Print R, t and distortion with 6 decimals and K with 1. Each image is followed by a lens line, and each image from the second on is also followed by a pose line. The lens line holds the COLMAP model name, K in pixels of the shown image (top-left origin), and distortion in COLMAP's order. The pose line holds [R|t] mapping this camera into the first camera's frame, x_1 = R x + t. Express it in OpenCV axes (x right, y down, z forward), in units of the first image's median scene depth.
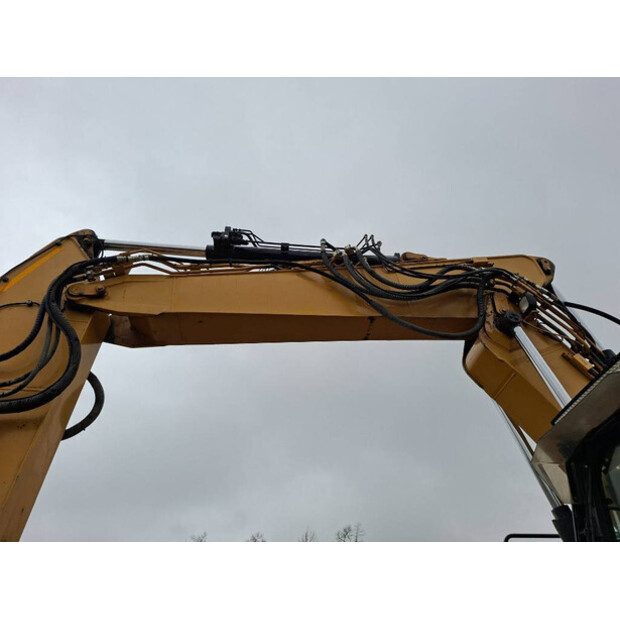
lens RADIAL K [[424.4, 0, 310.0], [0, 424.4, 310.0], [0, 0, 1]] dist [0.102330, -0.104368]
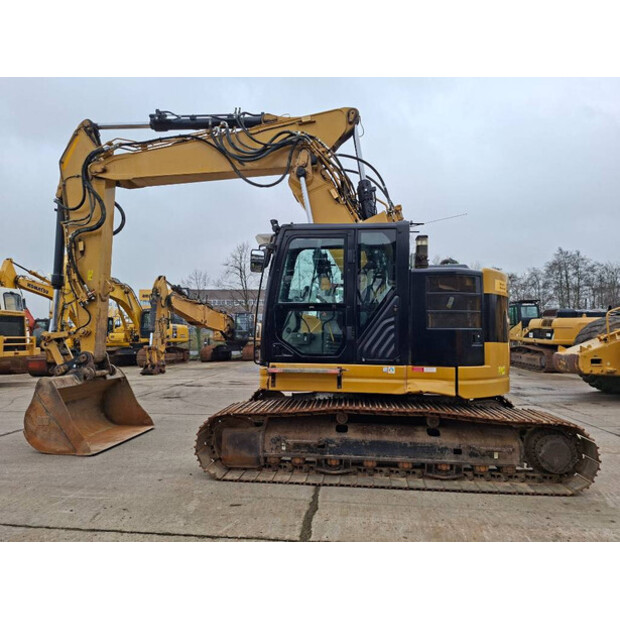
lens RADIAL K [[424.4, 0, 310.0], [0, 424.4, 310.0], [0, 0, 1]] dist [0.102330, -0.104368]
pose [[0.979189, 0.019777, -0.201984, 0.865523], [0.110782, 0.781802, 0.613606, -0.634303], [0.170046, -0.623212, 0.763342, -0.801905]]
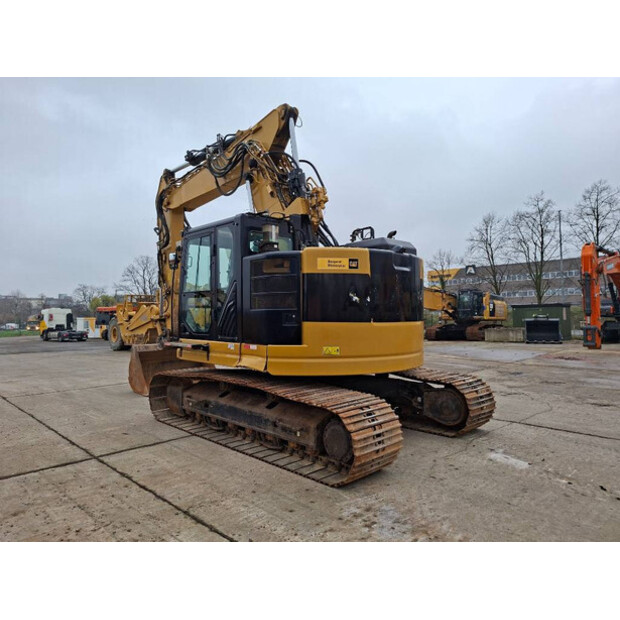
lens RADIAL K [[425.3, 0, 309.3], [0, 425.3, 303.0], [0, 0, 1]] dist [0.077906, -0.107421]
pose [[0.626927, -0.002168, -0.779075, 2.282735], [0.516932, 0.749316, 0.413893, -0.227726], [0.582876, -0.662210, 0.470887, -0.286292]]
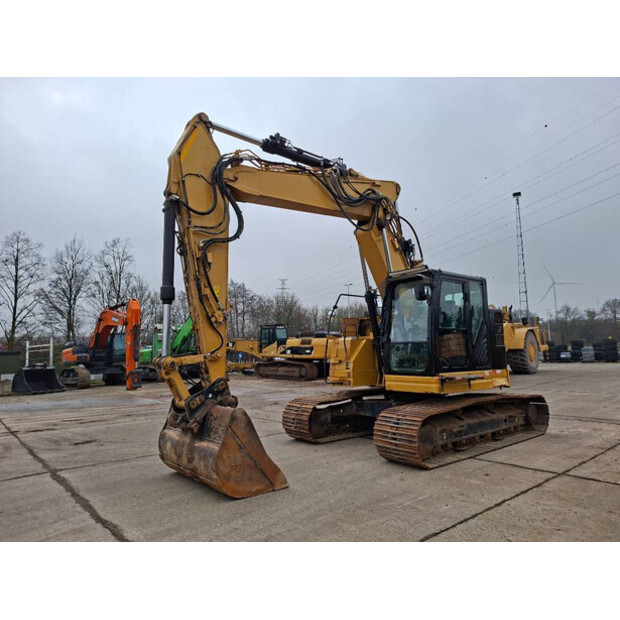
lens RADIAL K [[425.3, 0, 309.3], [0, 425.3, 303.0], [0, 0, 1]] dist [0.077906, -0.107421]
pose [[0.835805, 0.067454, 0.544867, -1.118986], [-0.363999, 0.811038, 0.457955, -0.542849], [-0.411017, -0.581092, 0.702422, -0.757557]]
